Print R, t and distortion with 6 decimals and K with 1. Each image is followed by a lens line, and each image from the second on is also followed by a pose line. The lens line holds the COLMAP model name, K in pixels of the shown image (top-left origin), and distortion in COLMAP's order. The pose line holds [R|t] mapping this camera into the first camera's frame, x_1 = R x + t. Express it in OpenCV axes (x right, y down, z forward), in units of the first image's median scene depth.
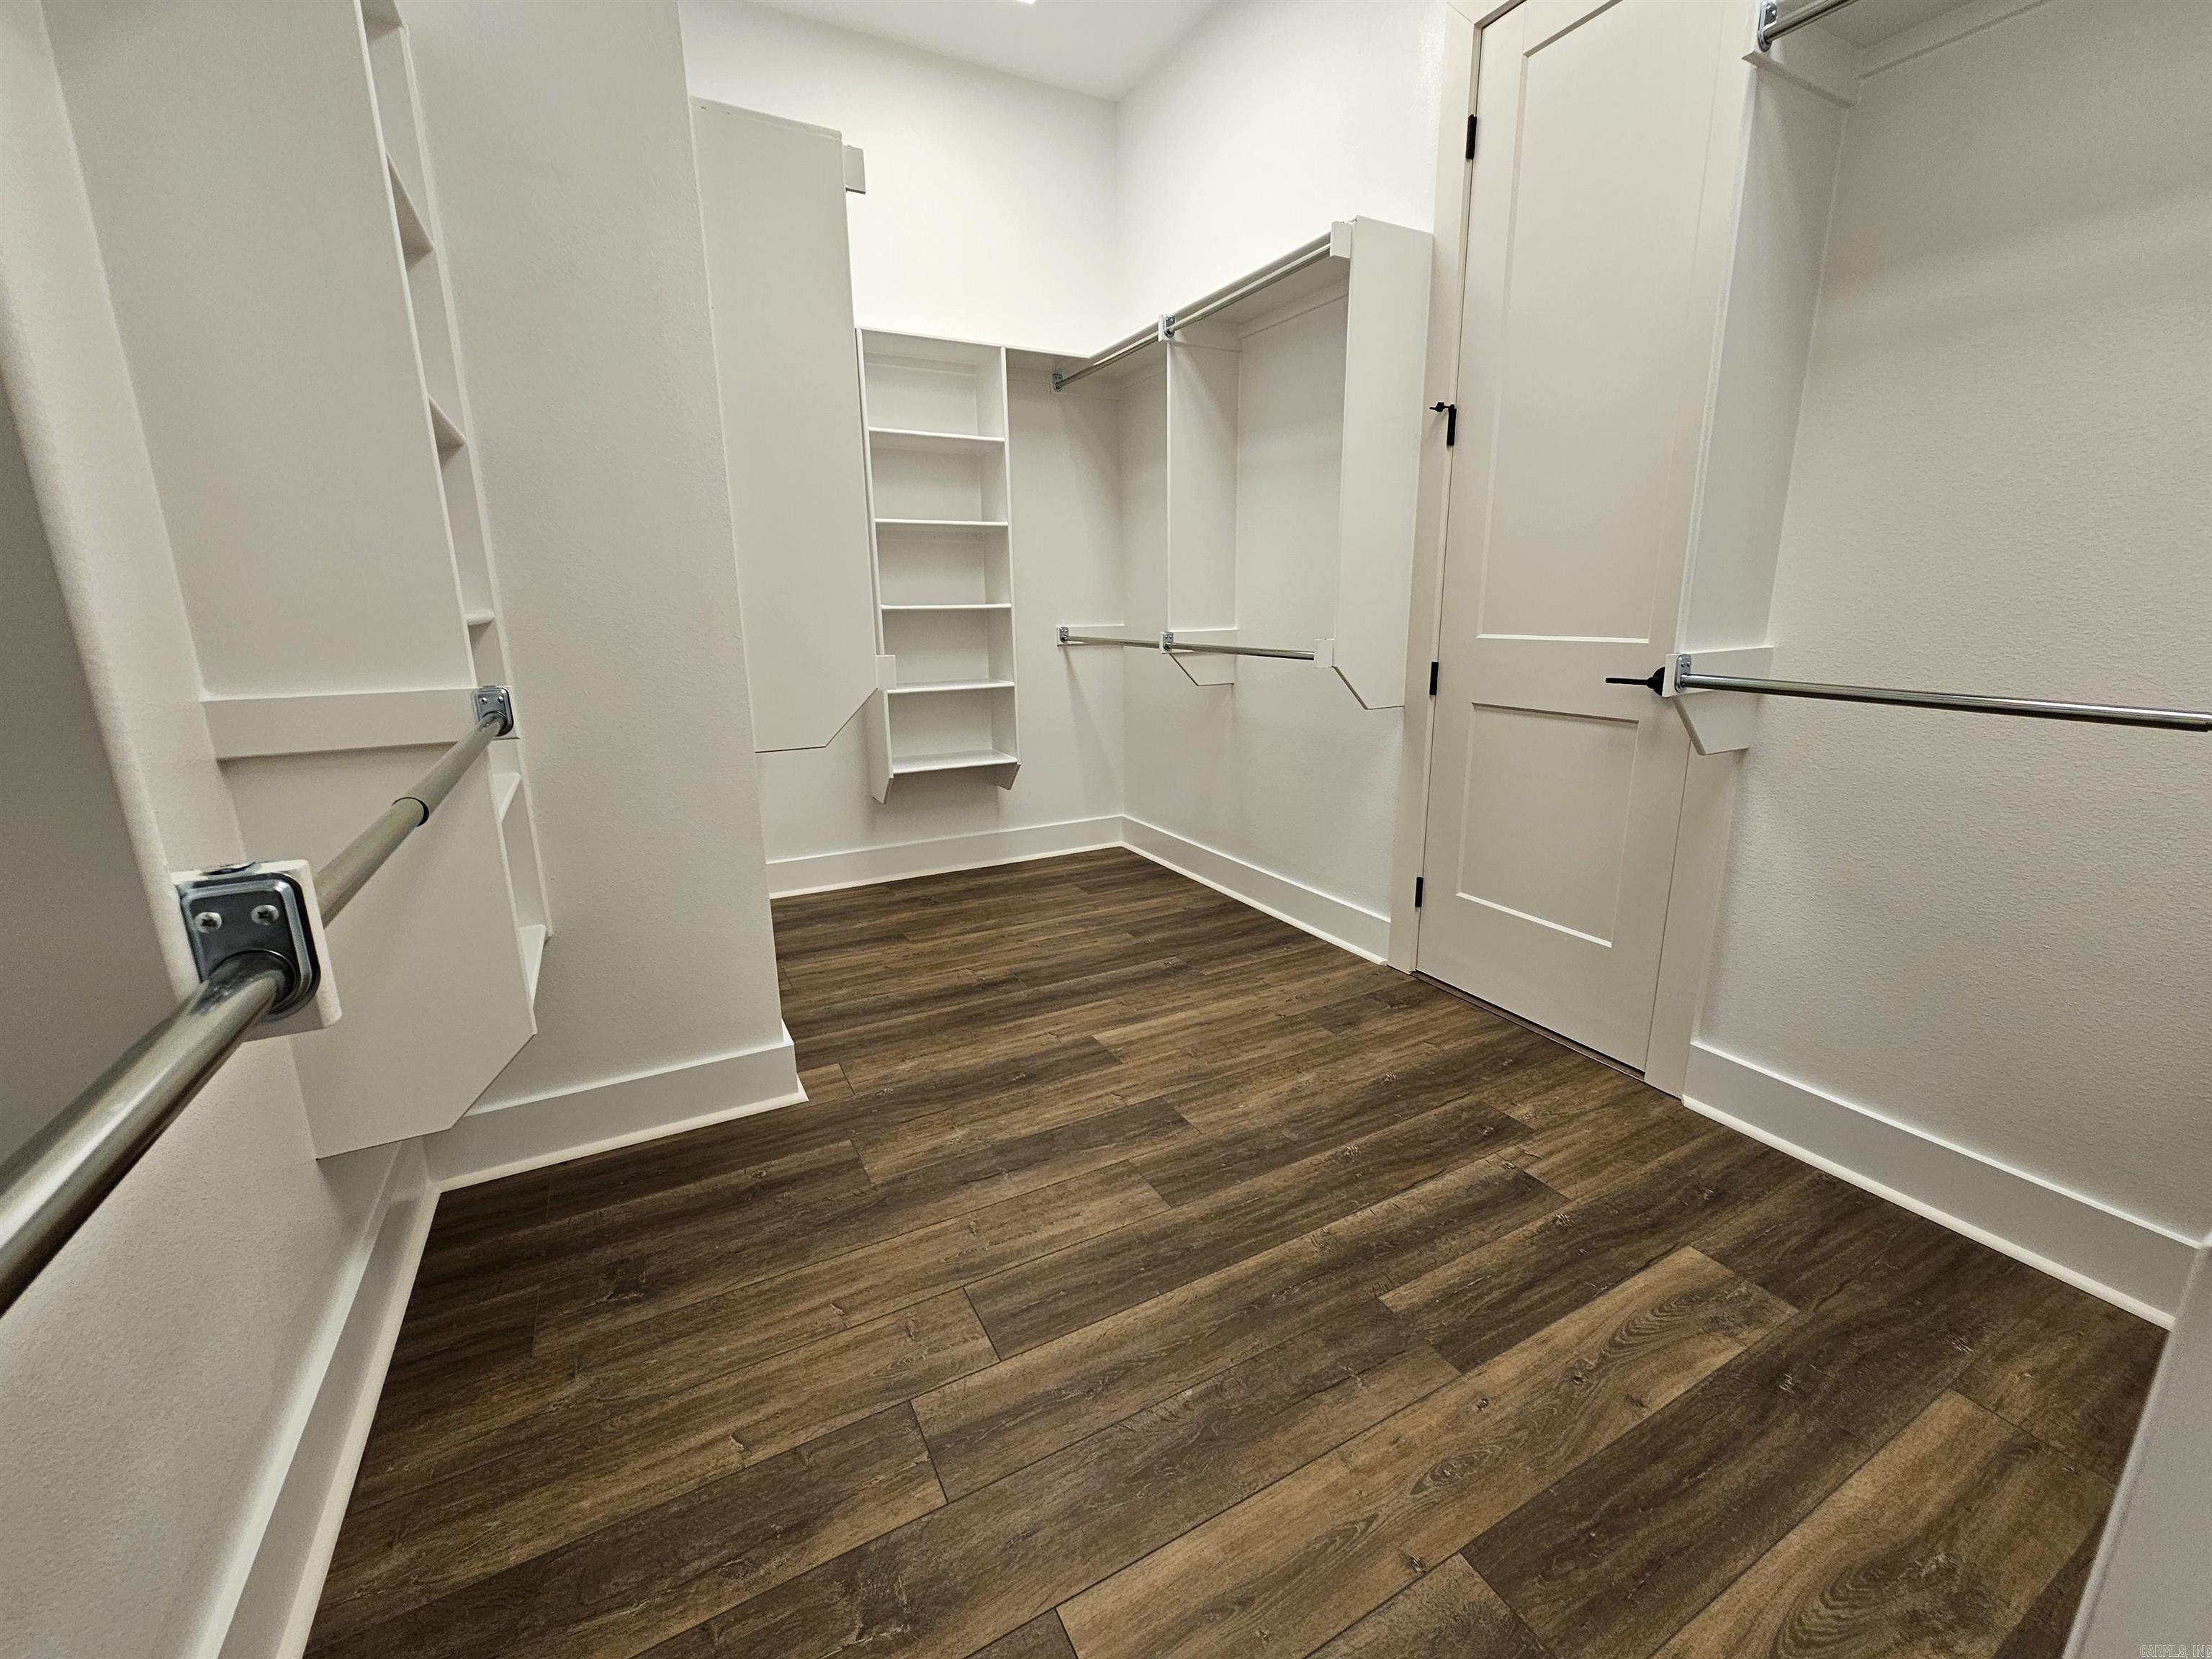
lens RADIAL K [[900.6, 0, 1107.7], [0, 900.6, 818.6], [0, 0, 1]] dist [-0.000535, 0.000009]
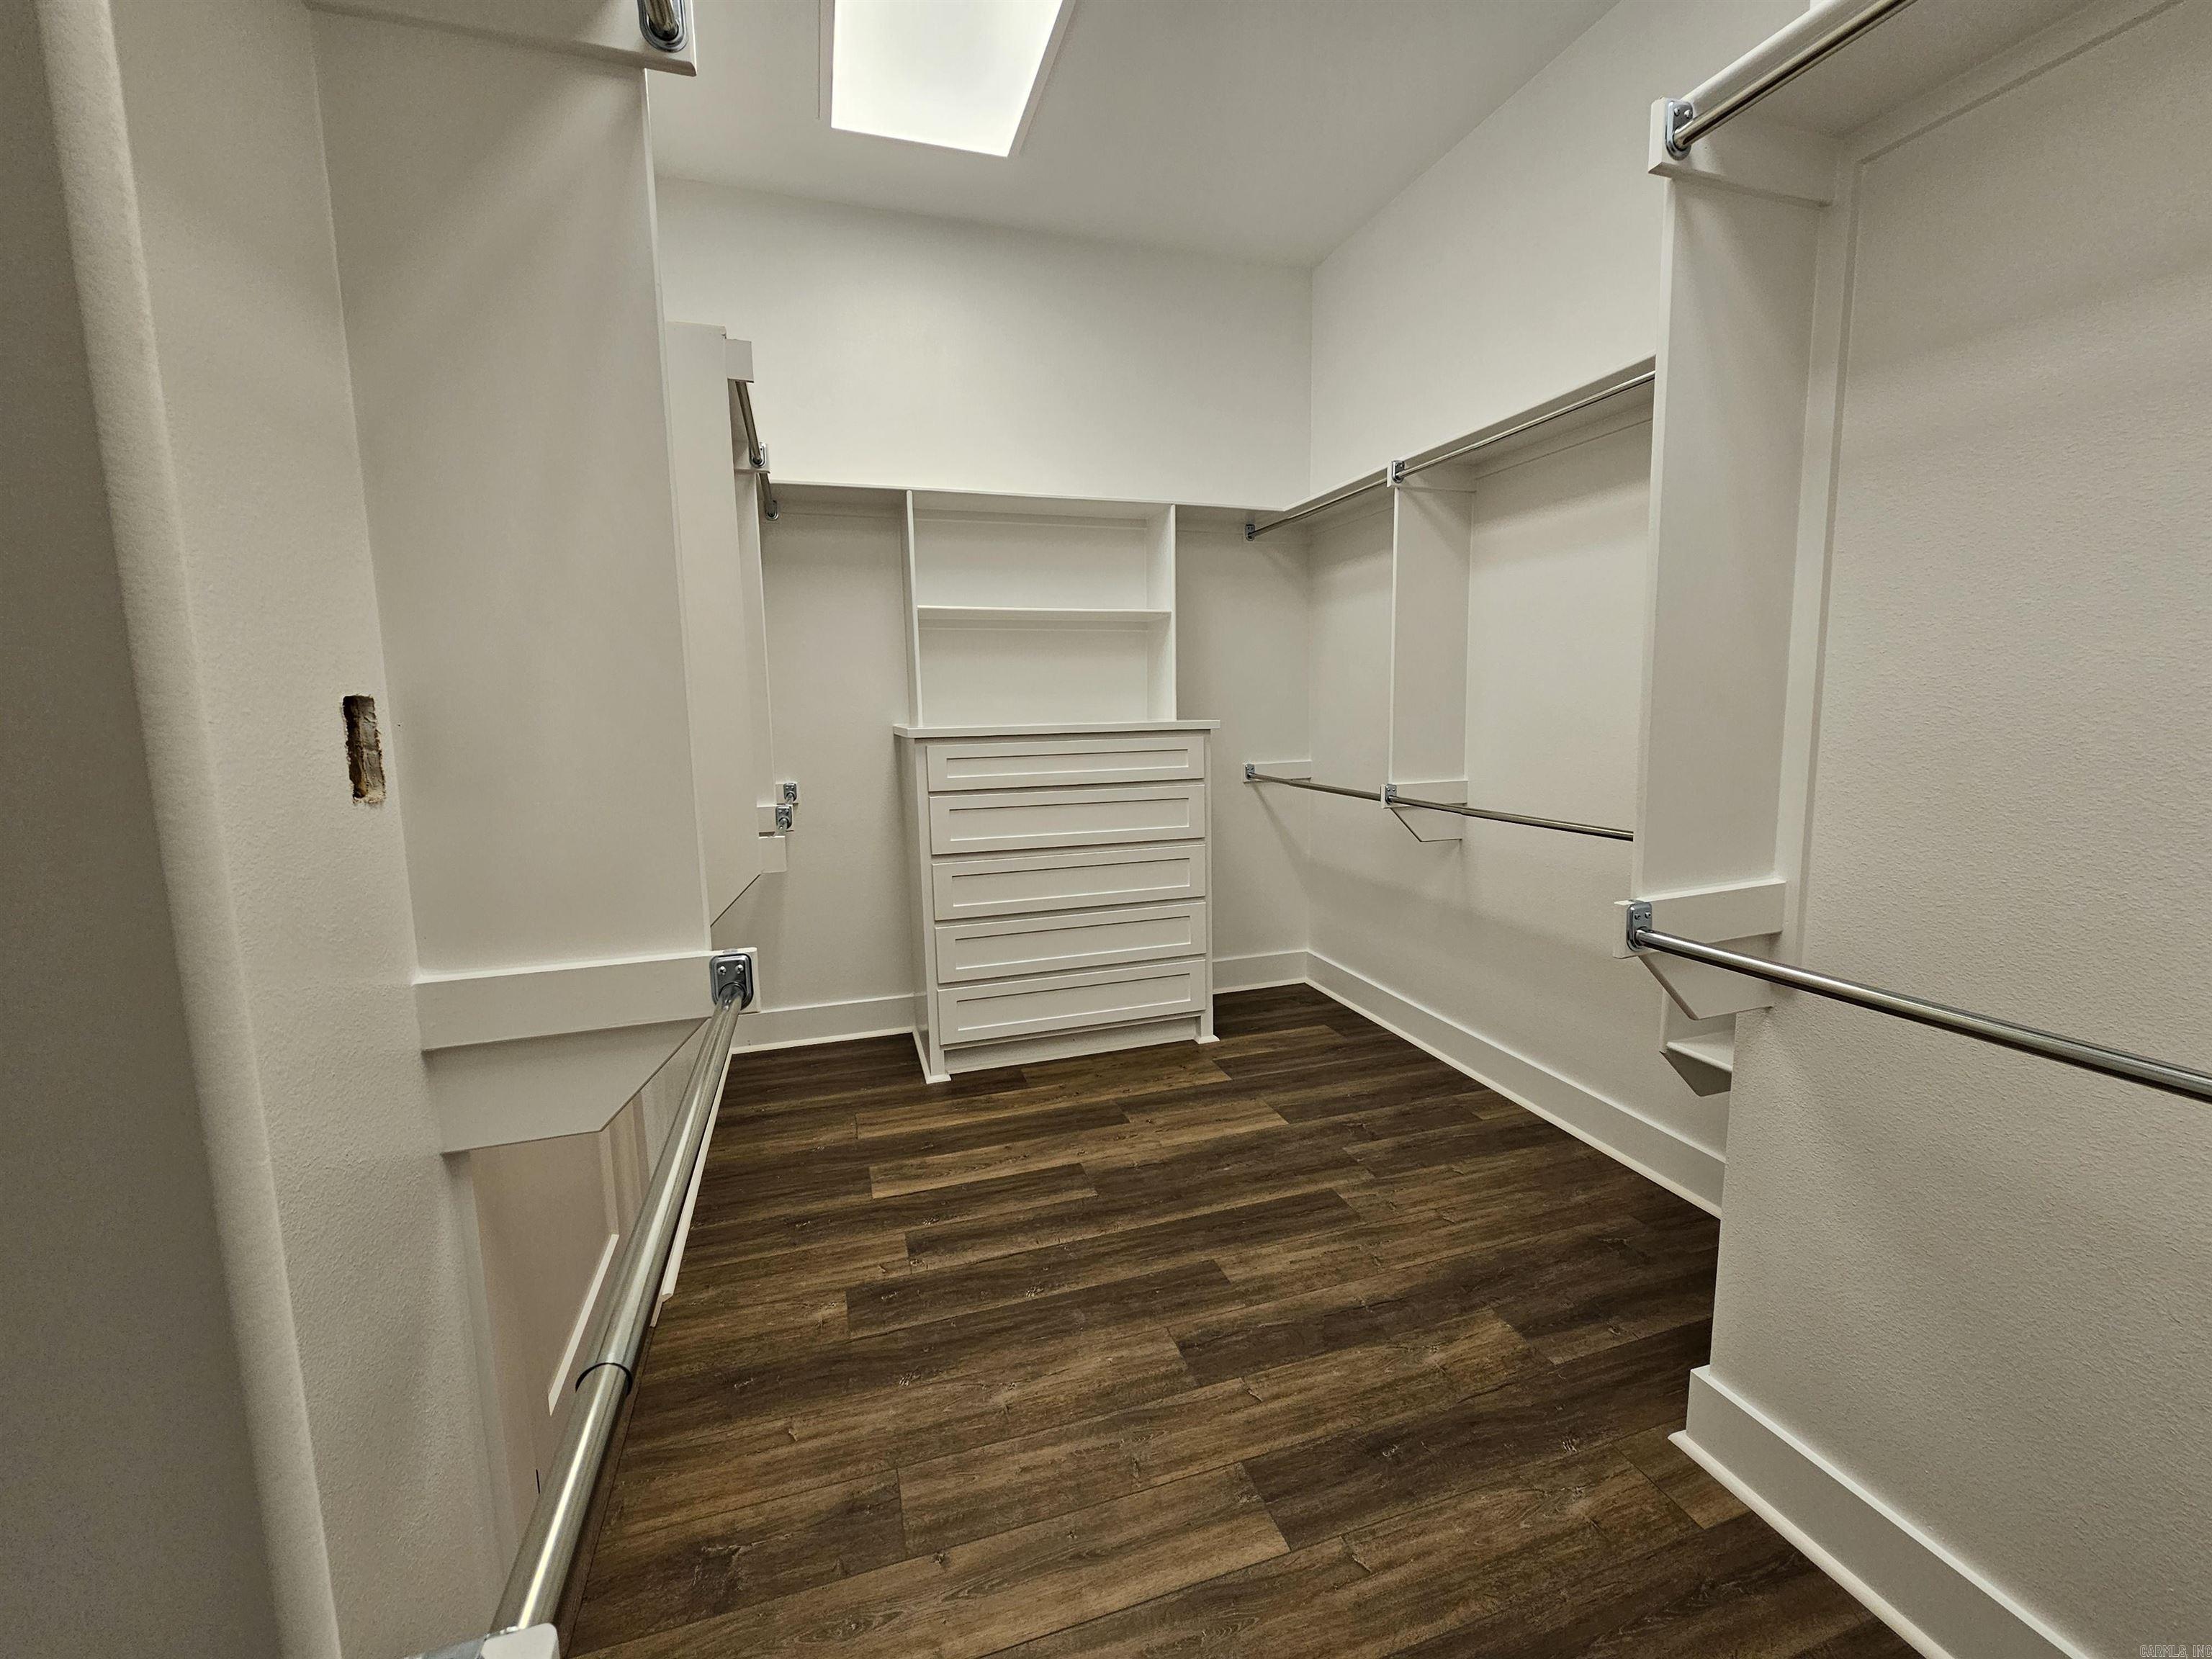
lens RADIAL K [[900.6, 0, 1107.7], [0, 900.6, 818.6], [0, 0, 1]] dist [-0.000535, 0.000009]
pose [[-0.982634, 0.002672, 0.185534, -0.015055], [0.068822, 0.933824, 0.351050, -0.553052], [-0.172318, 0.357722, -0.917792, 1.877811]]
